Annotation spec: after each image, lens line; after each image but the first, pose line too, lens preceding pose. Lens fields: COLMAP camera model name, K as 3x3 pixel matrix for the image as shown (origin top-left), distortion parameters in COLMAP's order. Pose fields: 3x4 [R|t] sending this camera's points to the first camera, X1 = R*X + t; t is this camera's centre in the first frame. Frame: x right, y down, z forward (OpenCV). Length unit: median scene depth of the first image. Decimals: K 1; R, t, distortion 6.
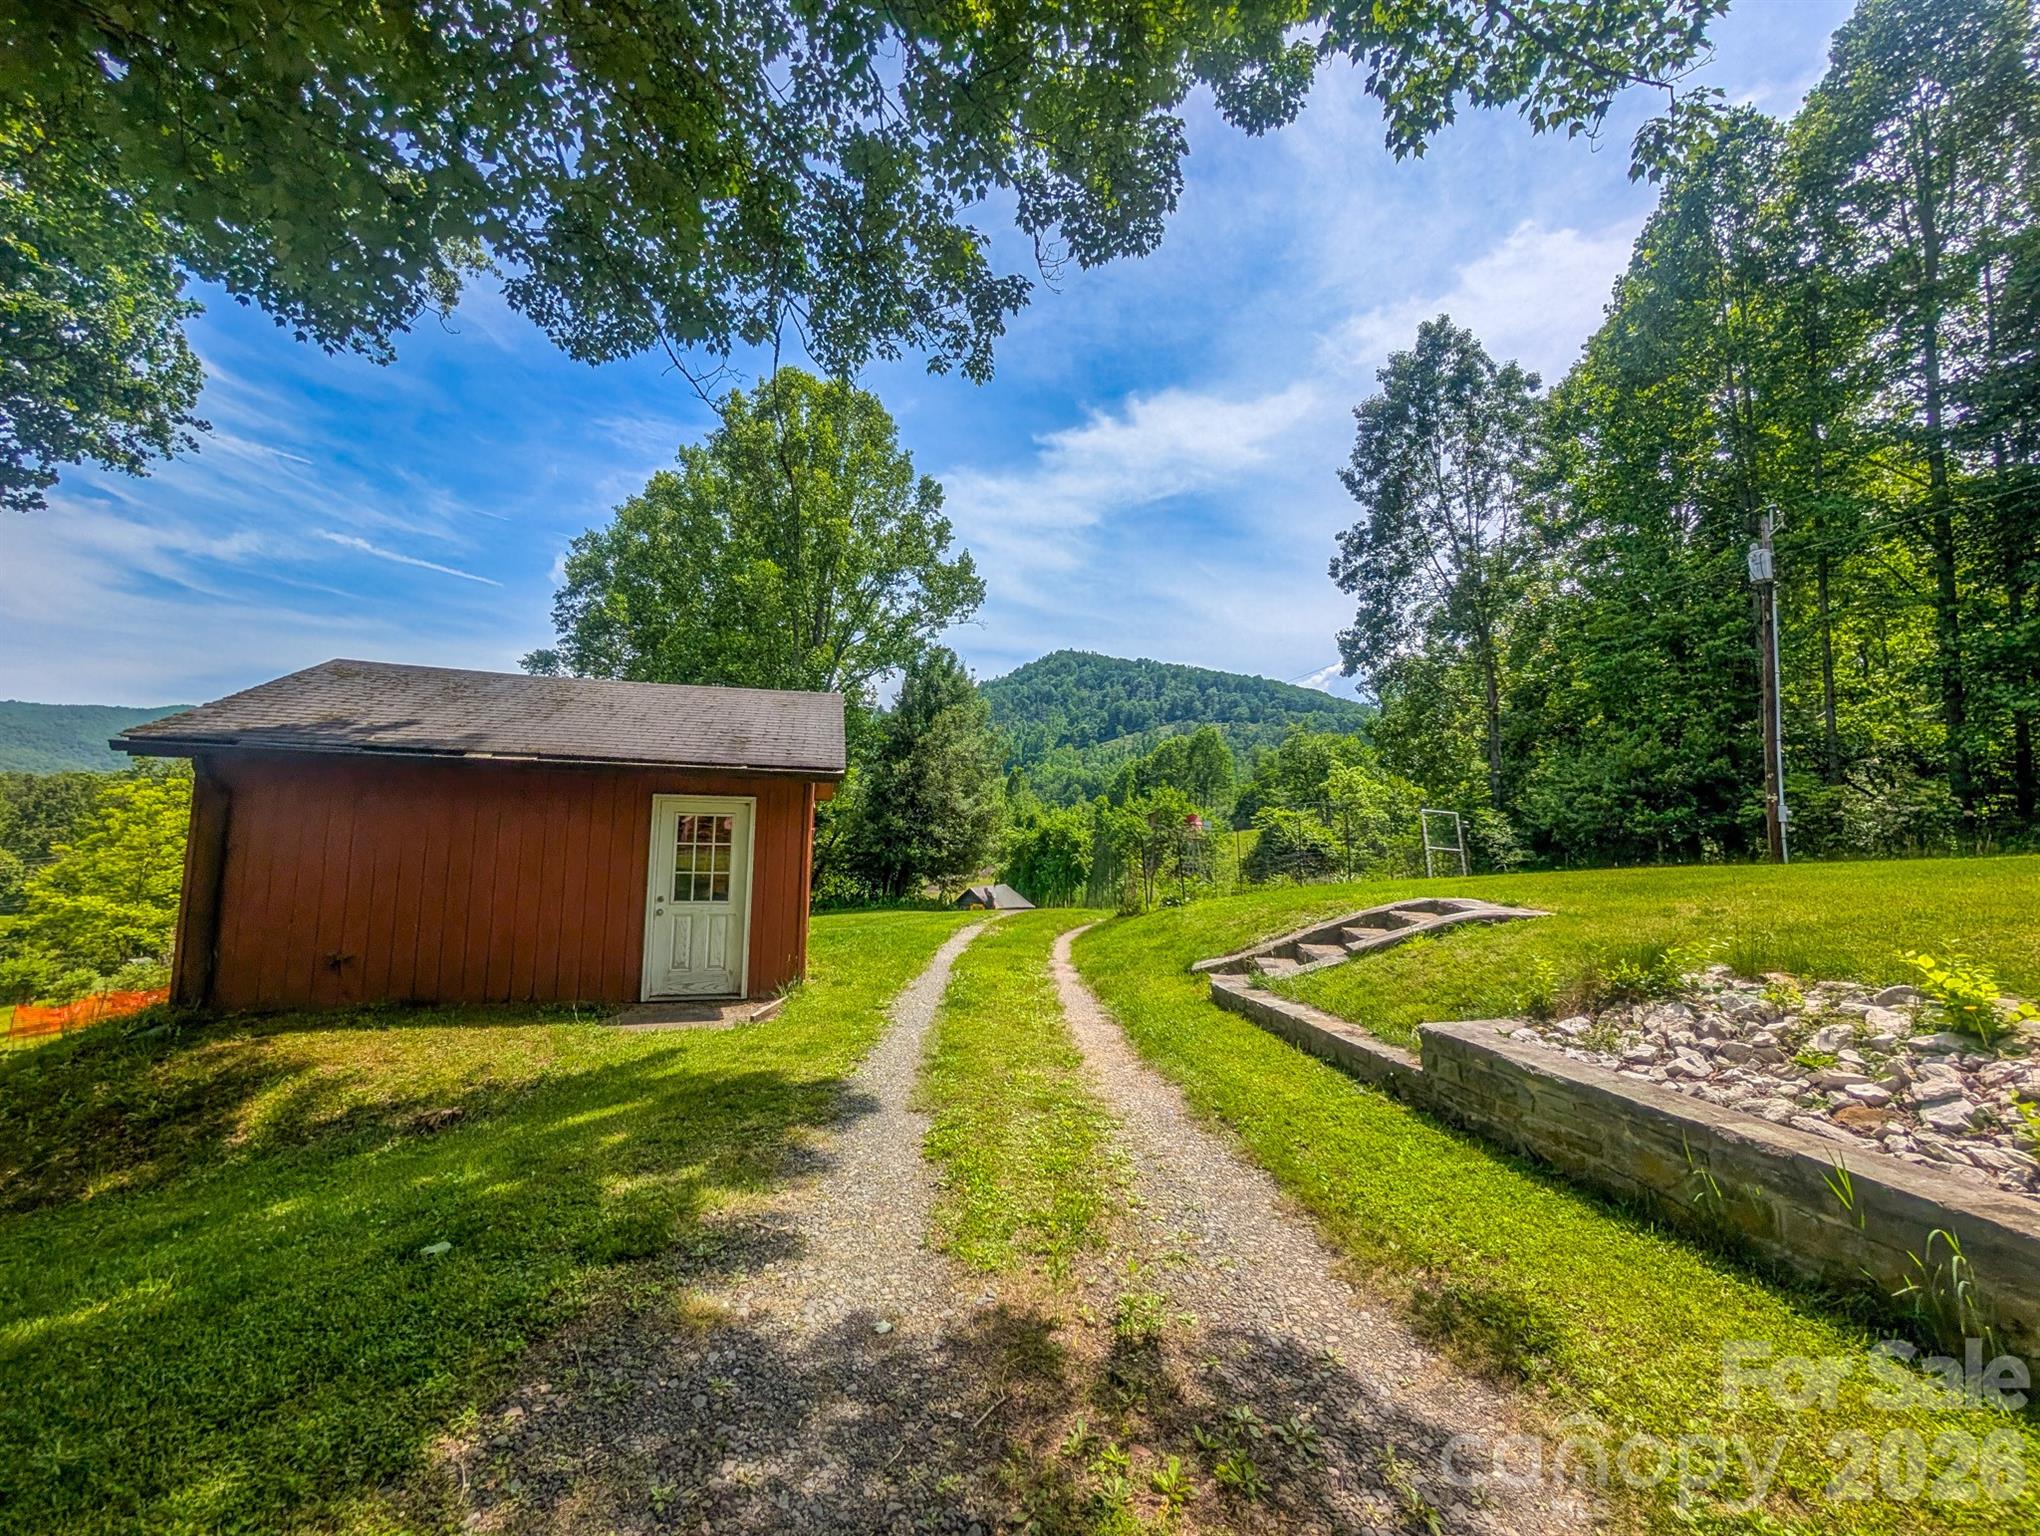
lens RADIAL K [[771.8, 0, 1017.1], [0, 771.8, 783.4], [0, 0, 1]] dist [0.000357, 0.000078]
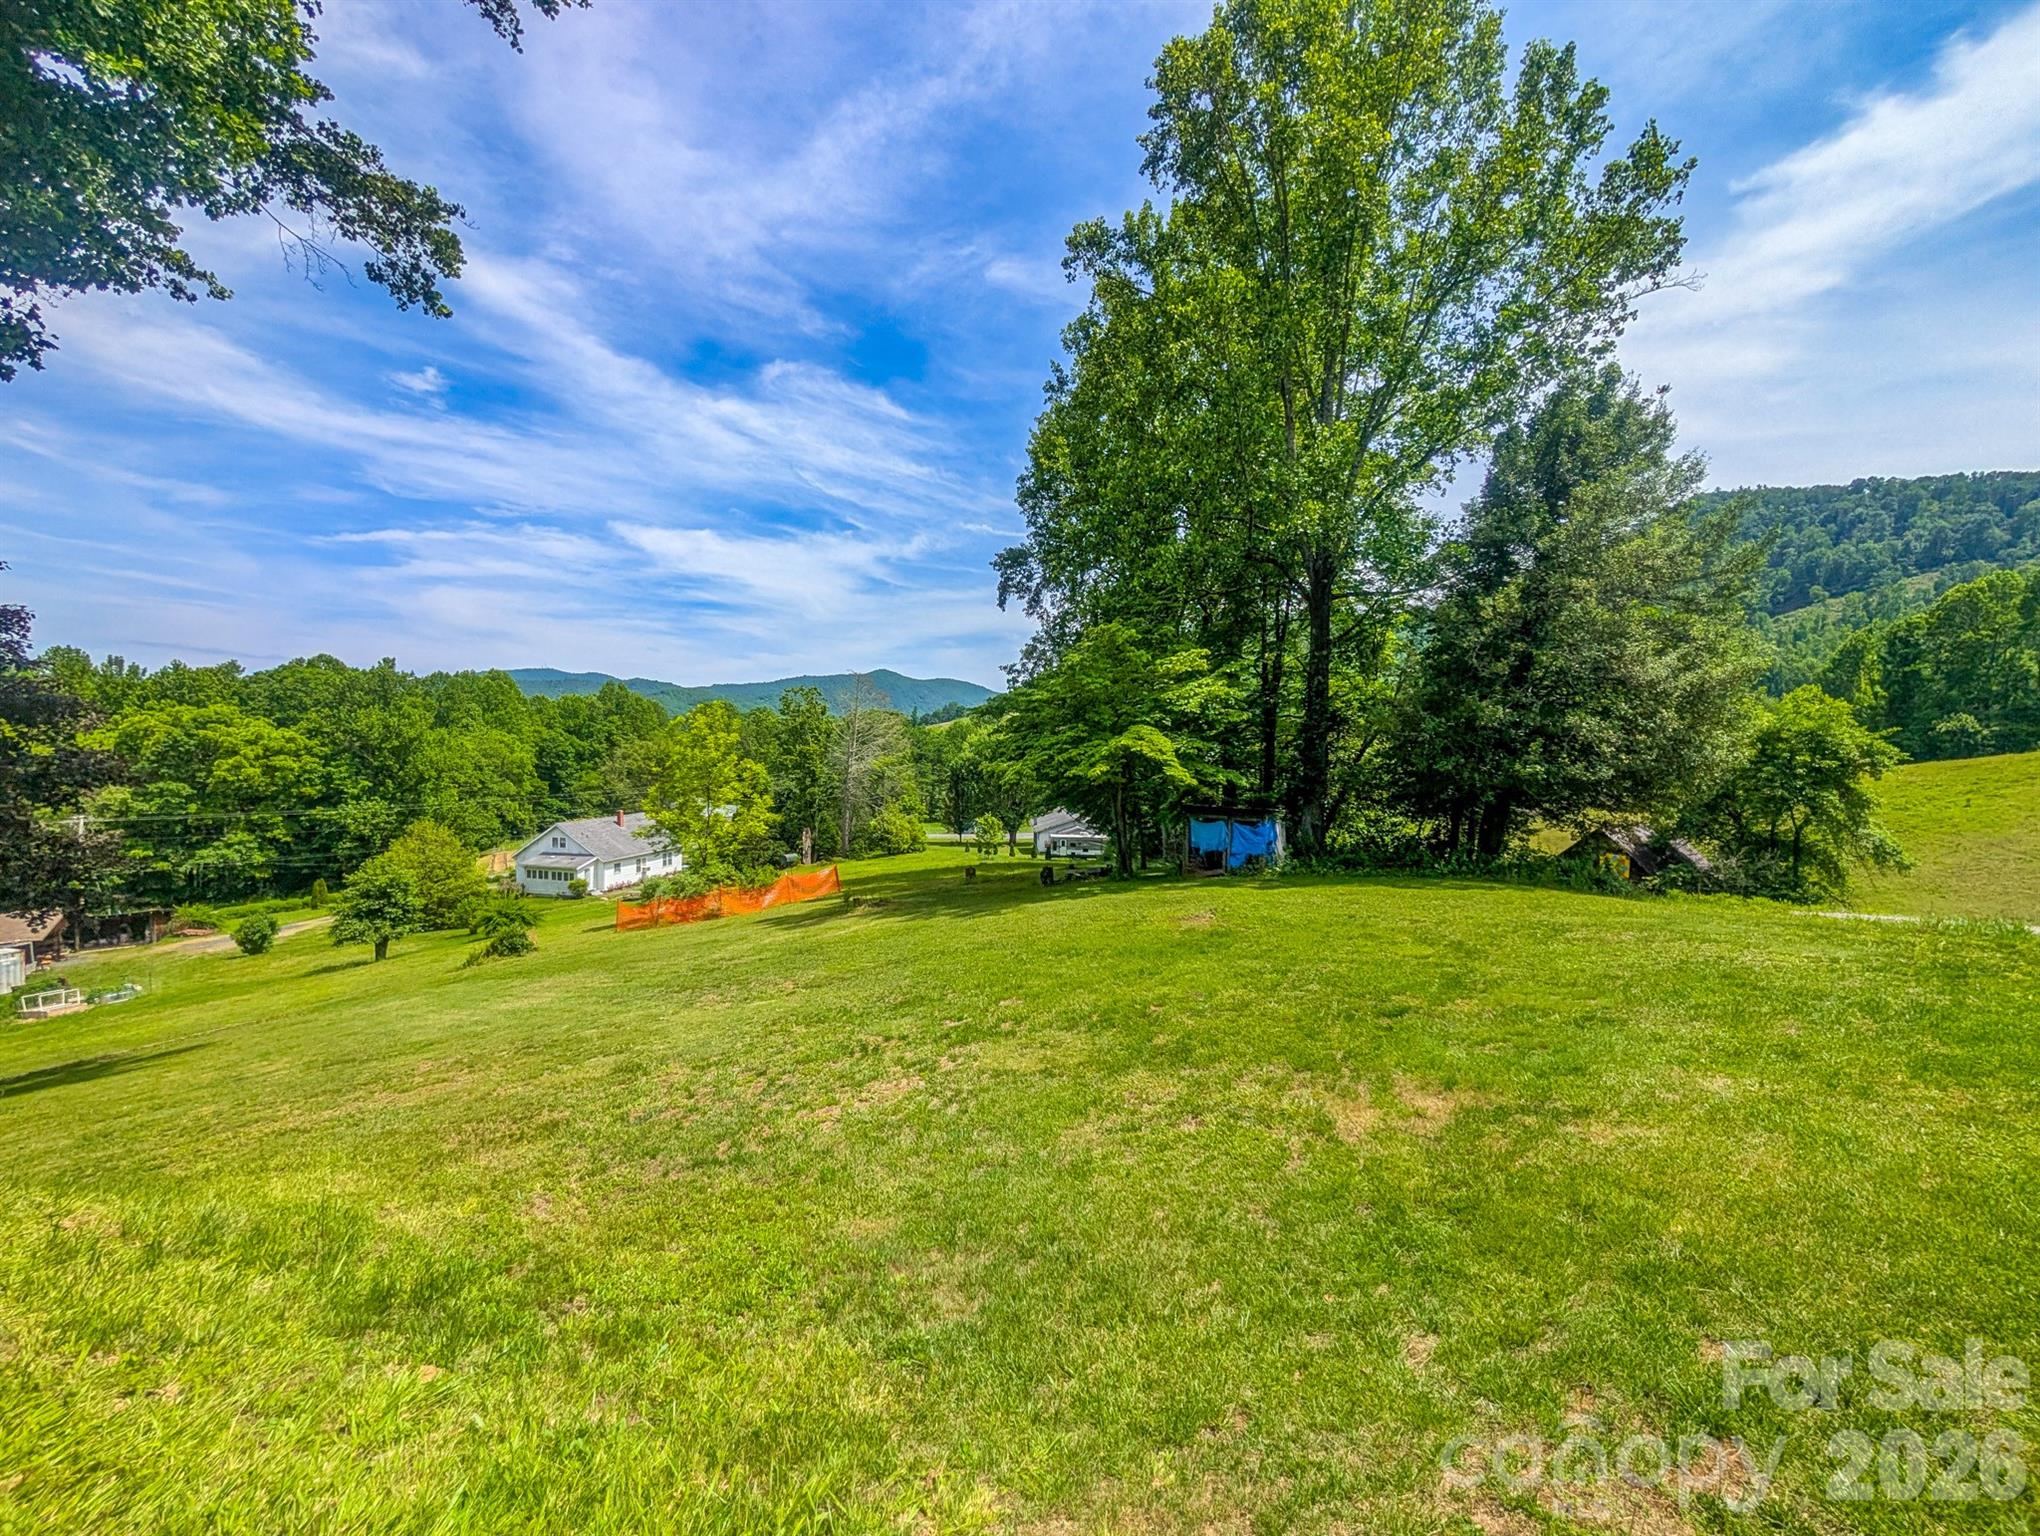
lens RADIAL K [[771.1, 0, 1015.4], [0, 771.1, 774.5], [0, 0, 1]] dist [-0.002010, 0.000181]
pose [[0.788206, 0.001884, -0.615409, -0.078721], [0.054709, 0.995822, 0.073119, 0.032601], [0.612975, -0.091301, 0.784809, 0.354839]]
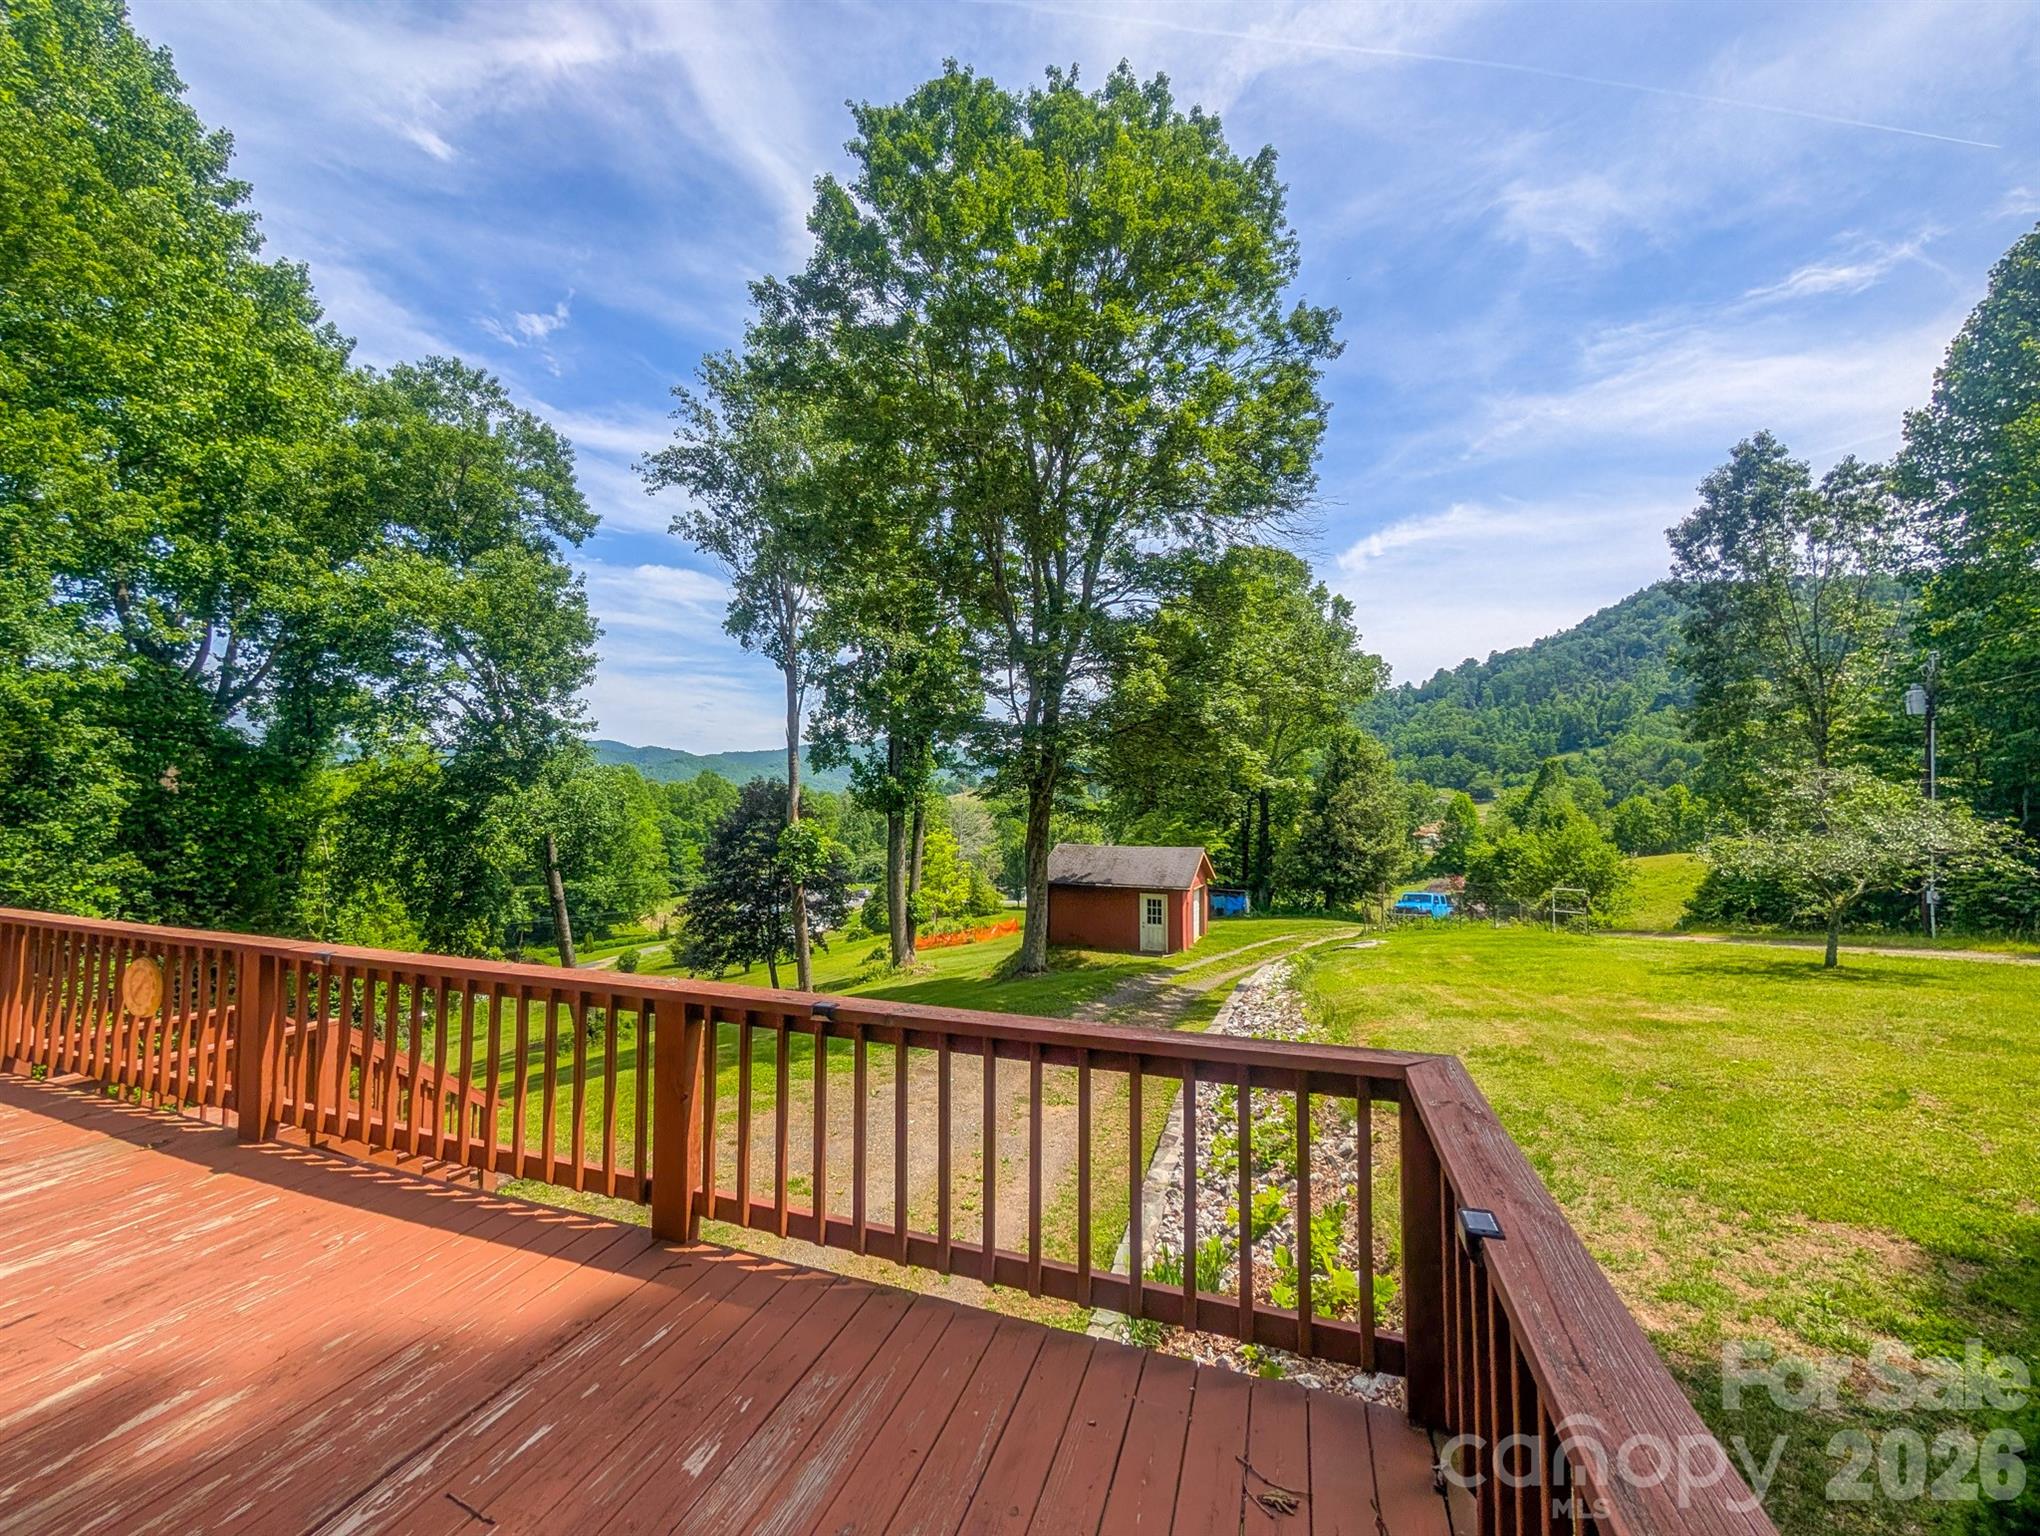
lens RADIAL K [[772.9, 0, 1017.9], [0, 772.9, 774.4], [0, 0, 1]] dist [-0.000879, 0.000238]
pose [[0.790472, -0.048554, -0.610570, 0.268951], [0.052862, 0.998542, -0.010969, -0.109298], [0.610212, -0.023605, 0.791886, -0.452402]]
